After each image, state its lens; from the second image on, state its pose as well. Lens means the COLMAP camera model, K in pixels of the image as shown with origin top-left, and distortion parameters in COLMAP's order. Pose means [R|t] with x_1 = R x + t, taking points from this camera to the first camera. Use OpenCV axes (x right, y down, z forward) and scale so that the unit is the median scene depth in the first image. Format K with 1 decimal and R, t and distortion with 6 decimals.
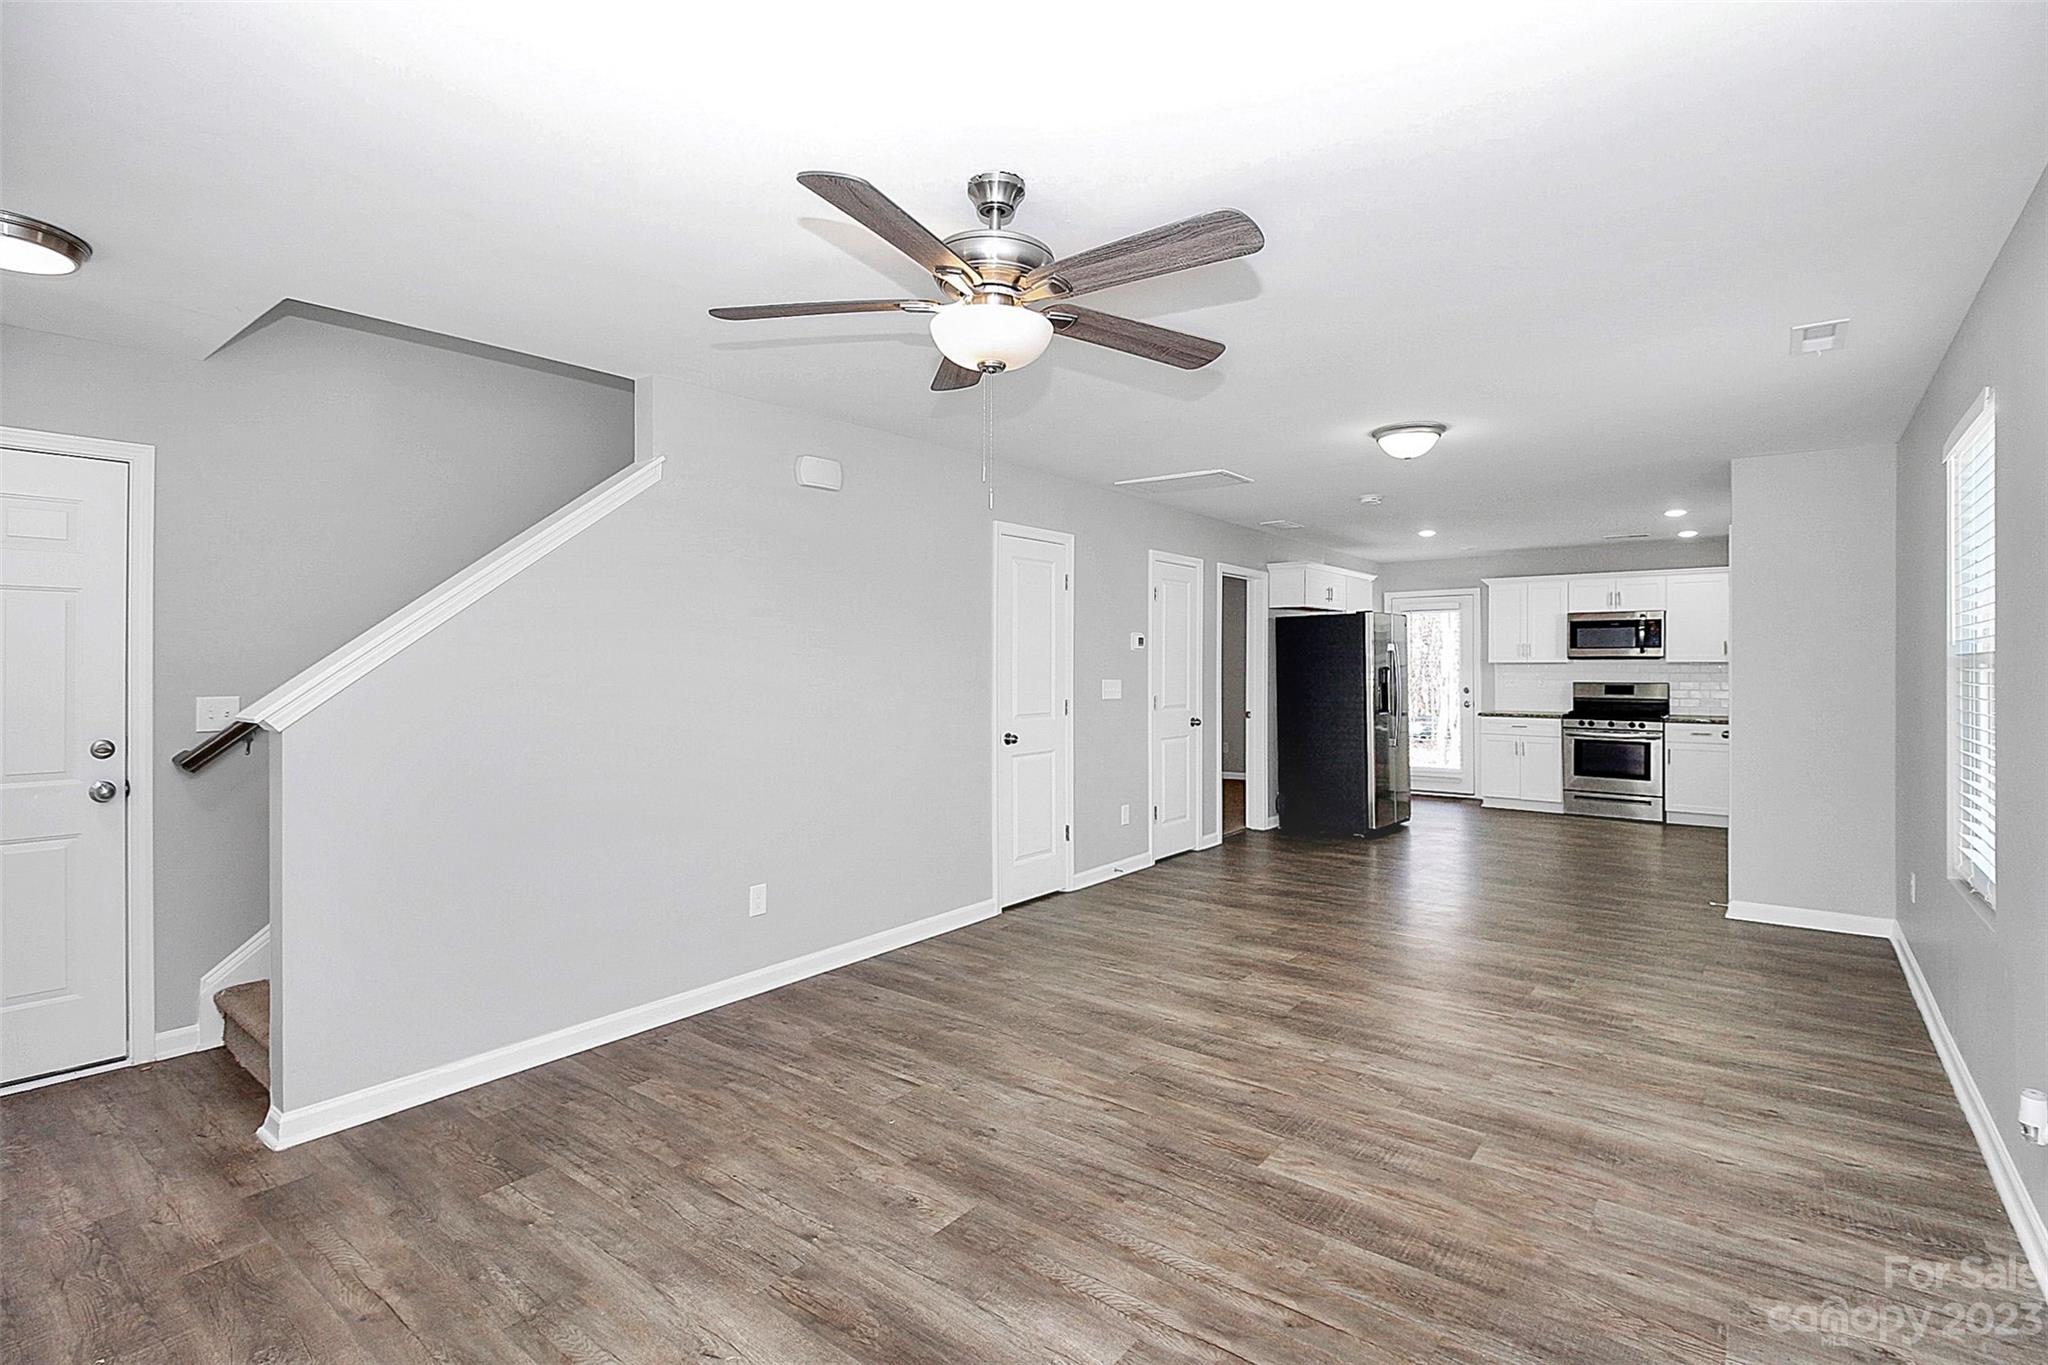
lens RADIAL K [[967.5, 0, 1024.6], [0, 967.5, 677.3], [0, 0, 1]] dist [0.002669, -0.001295]
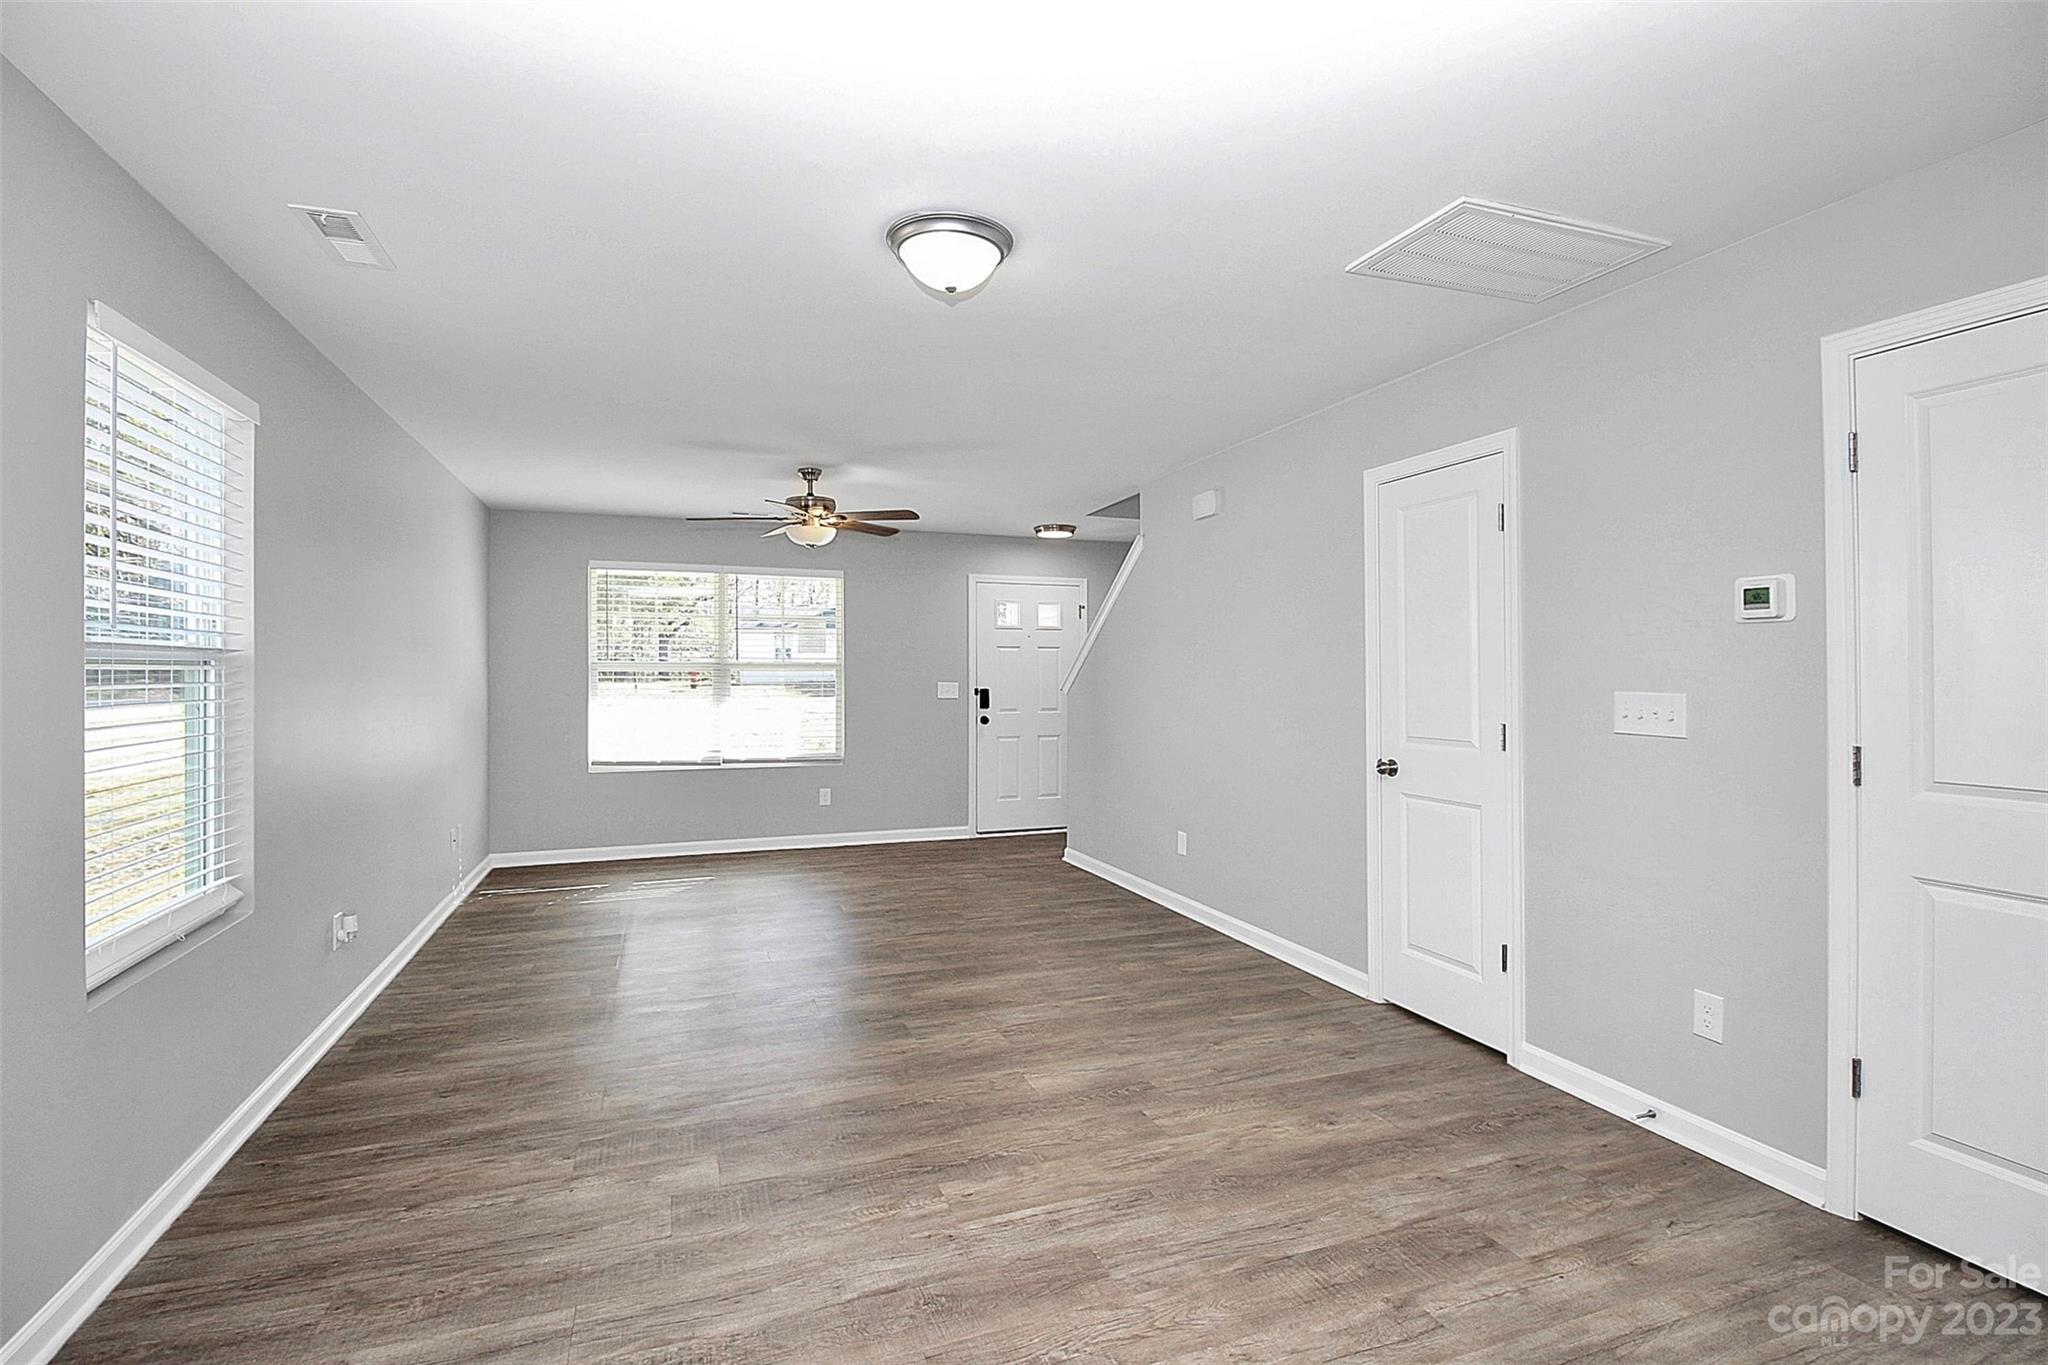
lens RADIAL K [[967.5, 0, 1025.7], [0, 967.5, 676.3], [0, 0, 1]] dist [0.002669, -0.001295]
pose [[-0.533313, 0.001338, -0.845917, 0.974354], [-0.008164, 0.999944, 0.006728, -0.008936], [0.845879, 0.010494, -0.533272, 1.534119]]
